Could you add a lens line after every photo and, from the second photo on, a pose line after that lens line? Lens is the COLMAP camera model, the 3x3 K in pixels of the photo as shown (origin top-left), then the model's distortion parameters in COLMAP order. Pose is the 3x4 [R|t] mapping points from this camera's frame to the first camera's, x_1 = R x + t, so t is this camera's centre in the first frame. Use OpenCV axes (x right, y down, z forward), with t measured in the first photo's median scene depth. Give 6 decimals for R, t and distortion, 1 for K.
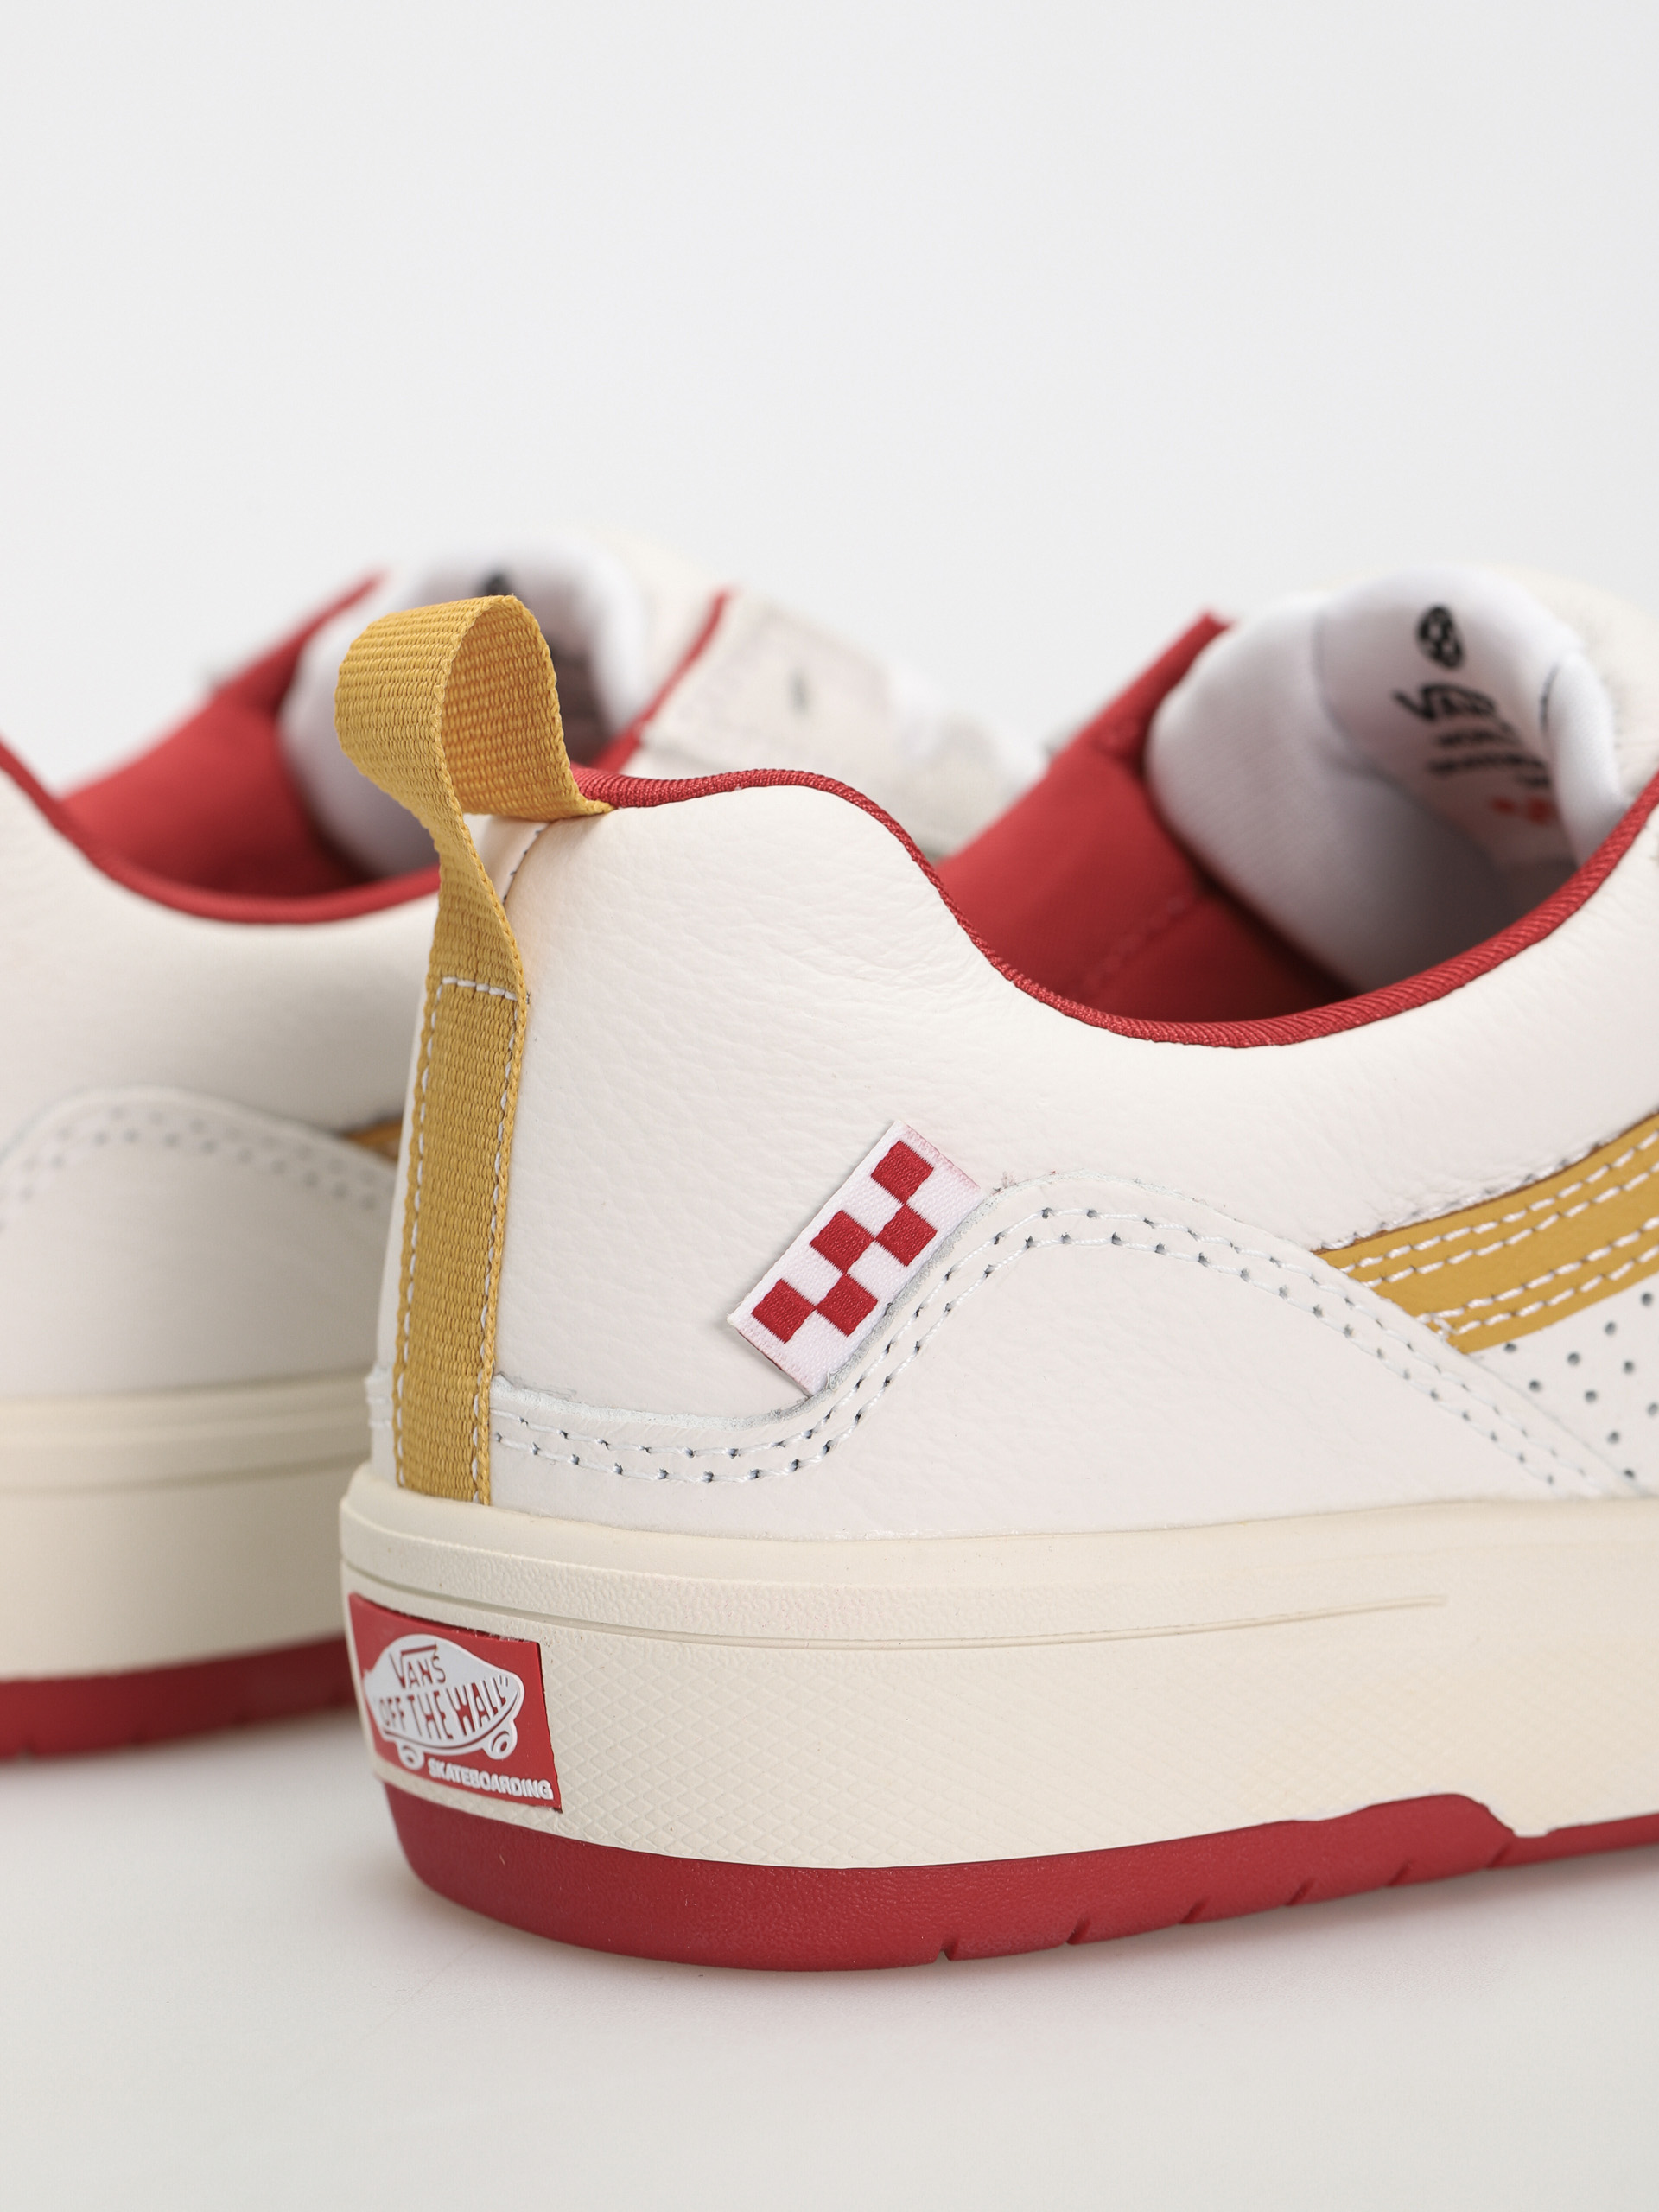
lens RADIAL K [[8164.3, 0, 829.5], [0, 8164.3, 1106.0], [0, 0, 1]] dist [-0.403879, 33.300648]
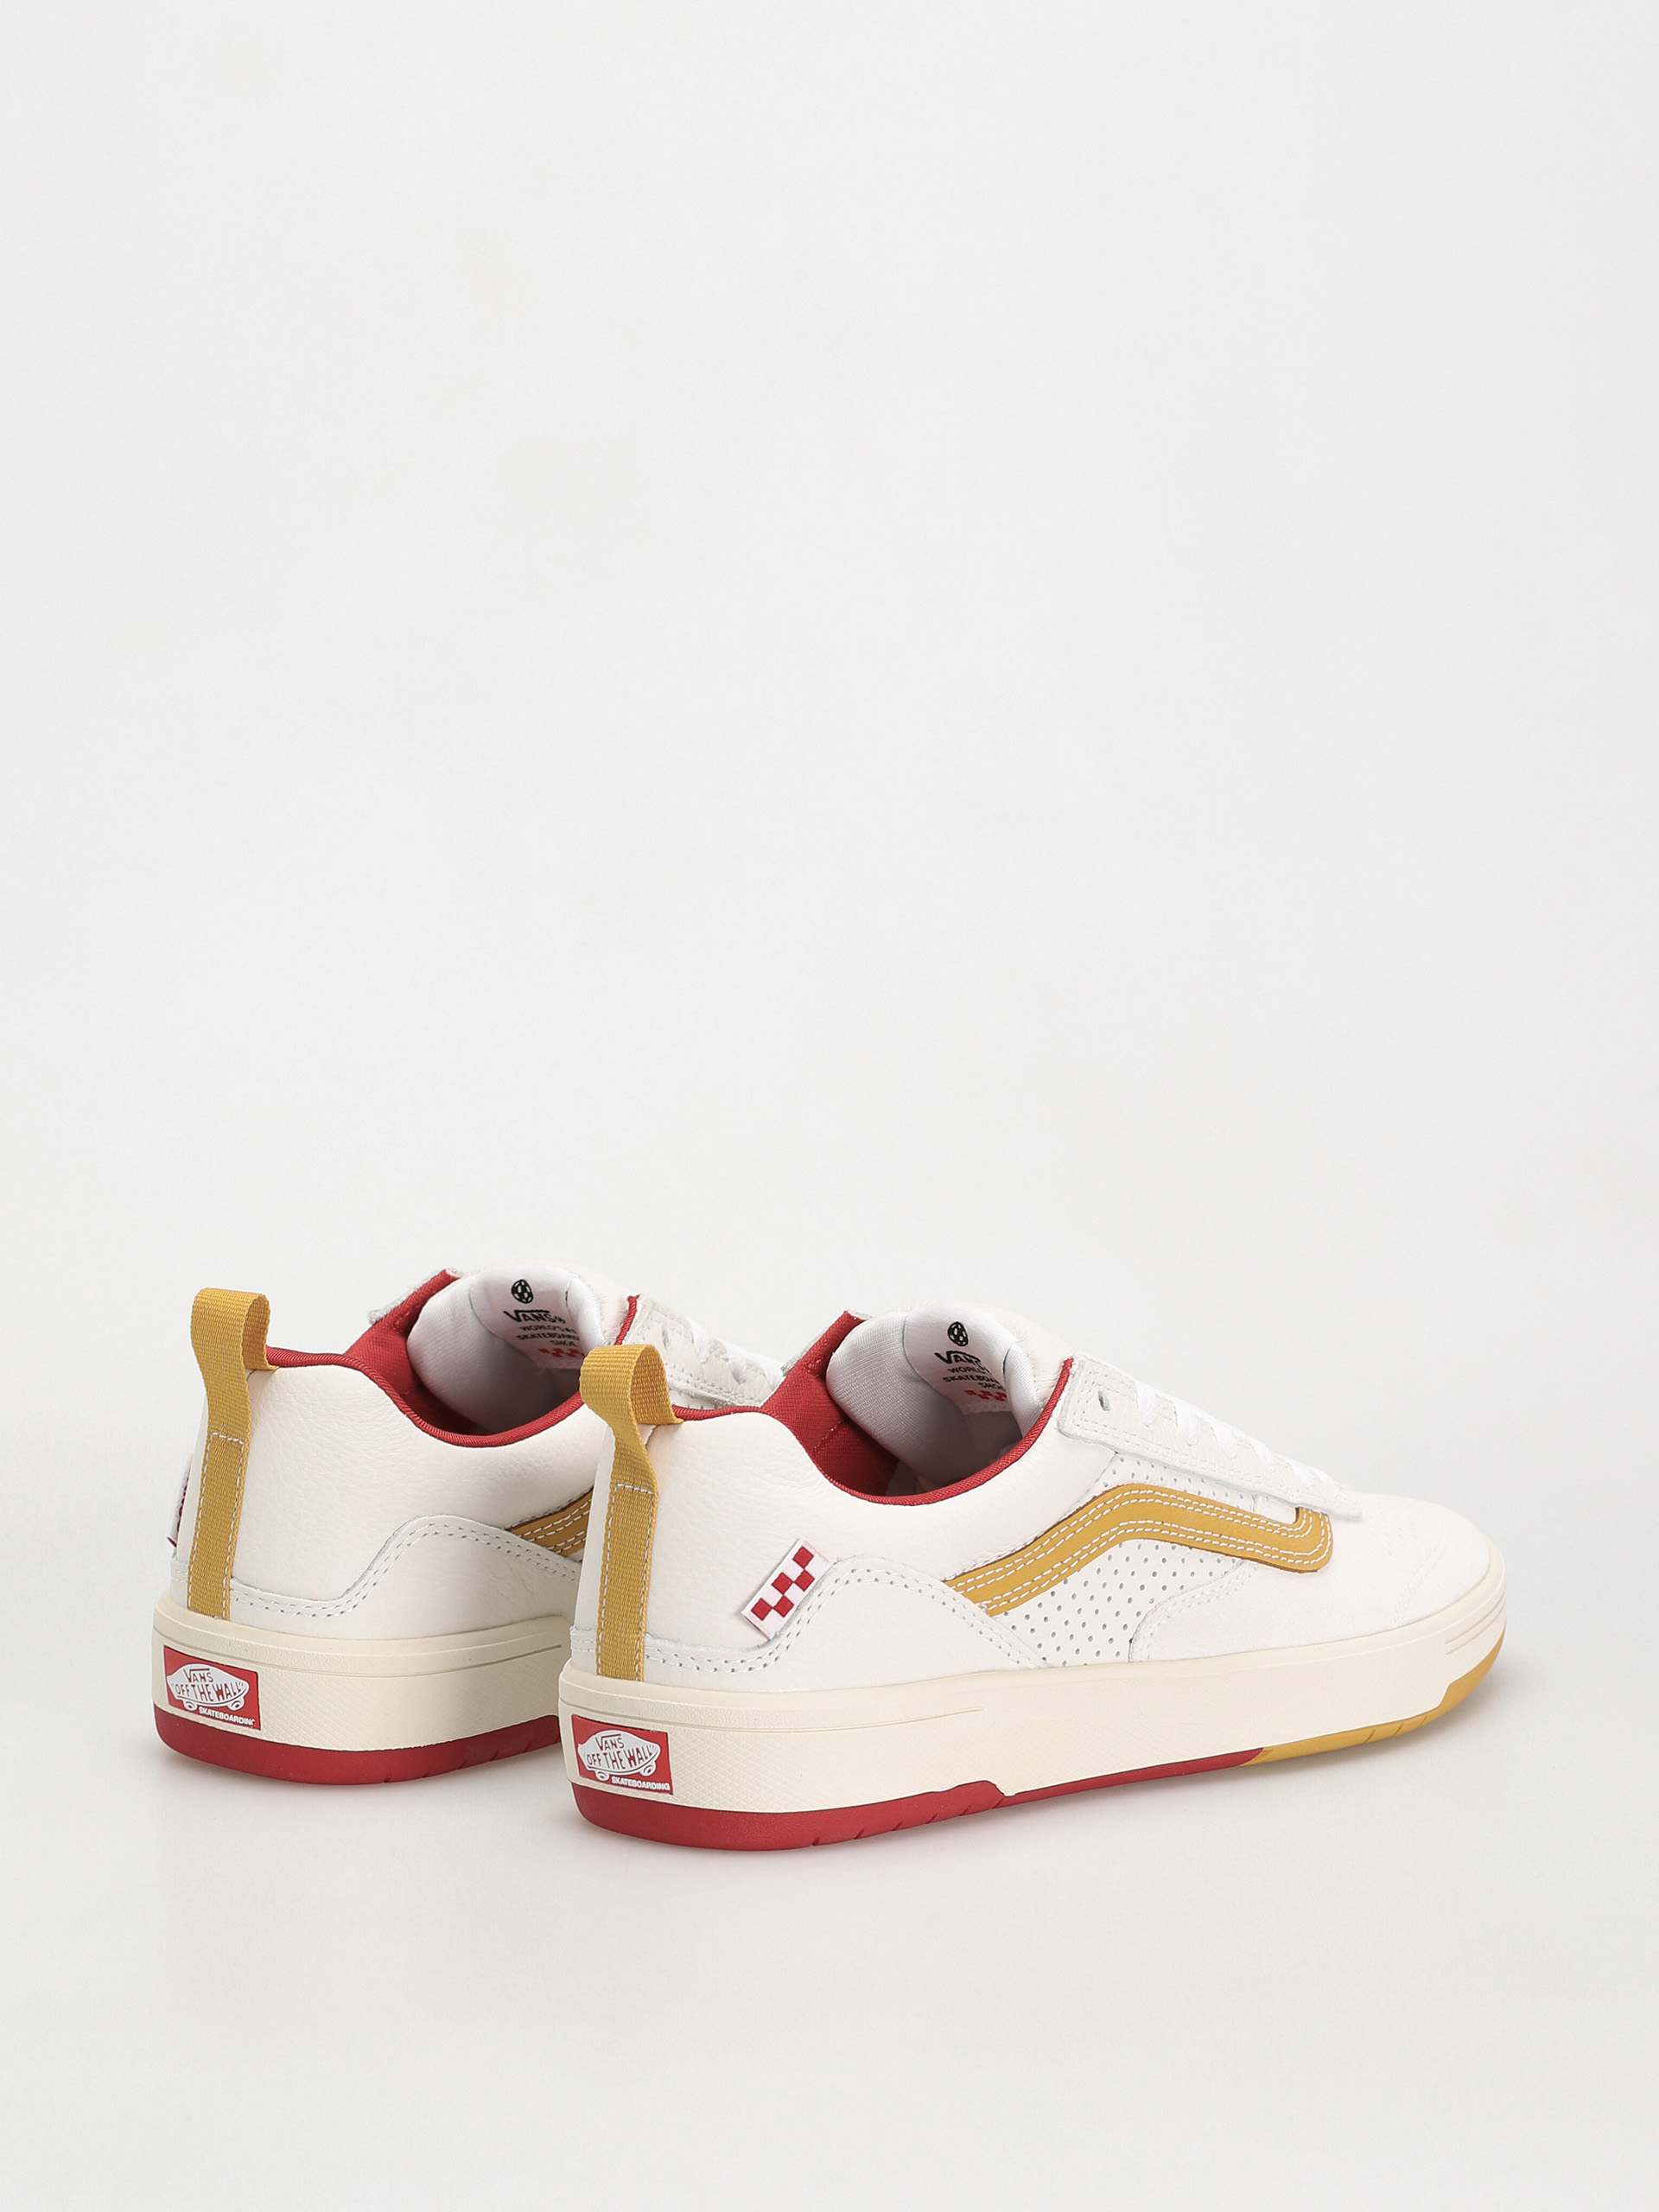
lens RADIAL K [[8164.3, 0, 829.5], [0, 8164.3, 1106.0], [0, 0, 1]] dist [-0.403879, 33.300648]
pose [[0.985140, -0.008699, 0.171531, -0.437725], [0.009847, 0.999934, -0.005839, -0.123735], [-0.171469, 0.007441, 0.985161, -1.650800]]
